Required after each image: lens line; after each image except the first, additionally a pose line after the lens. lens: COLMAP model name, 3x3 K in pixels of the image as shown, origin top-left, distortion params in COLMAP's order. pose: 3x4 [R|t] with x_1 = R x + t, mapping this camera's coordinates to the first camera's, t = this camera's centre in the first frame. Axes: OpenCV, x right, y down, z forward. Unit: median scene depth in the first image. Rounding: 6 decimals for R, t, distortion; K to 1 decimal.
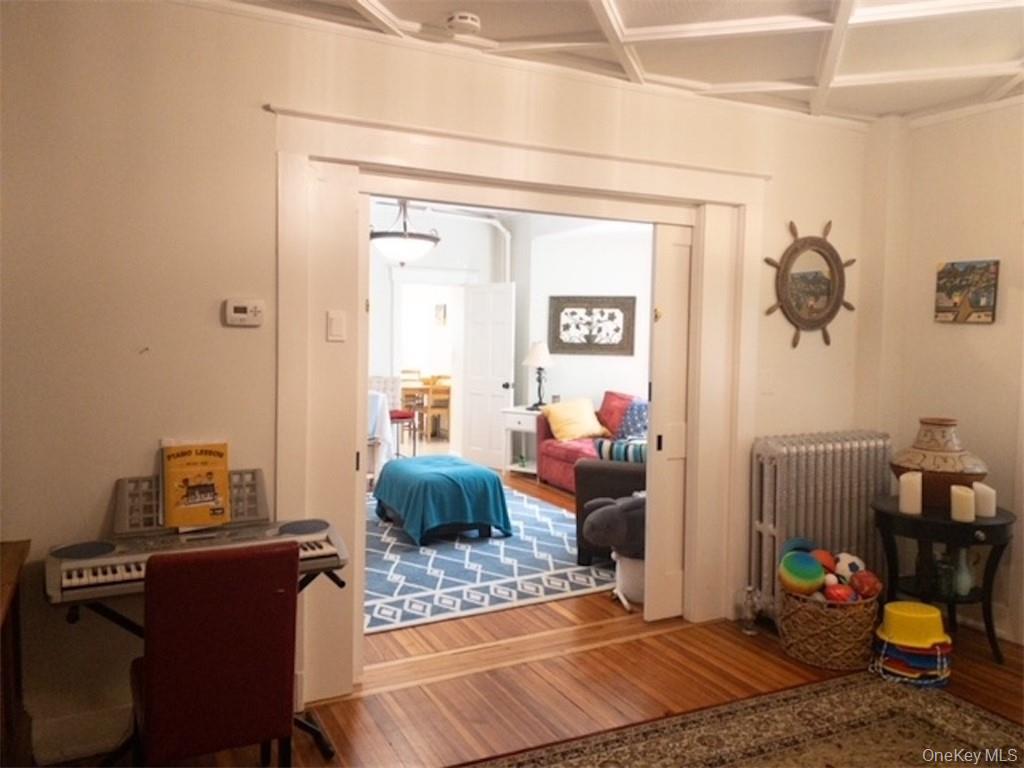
lens RADIAL K [[765.3, 0, 507.0], [0, 765.3, 360.1], [0, 0, 1]] dist [0.005126, -0.011651]
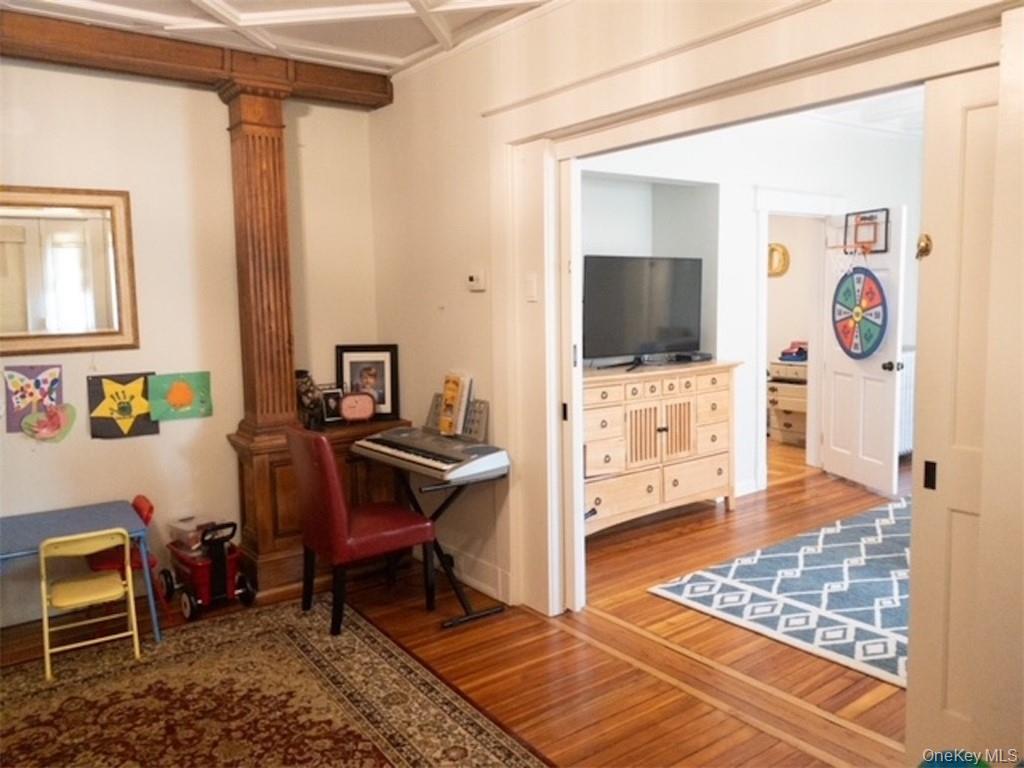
lens RADIAL K [[765.3, 0, 507.0], [0, 765.3, 360.1], [0, 0, 1]] dist [0.005126, -0.011651]
pose [[0.178963, 0.062145, -0.981891, 0.662159], [-0.013553, 0.998064, 0.060698, -0.004699], [0.983762, 0.002445, 0.179459, 0.568817]]
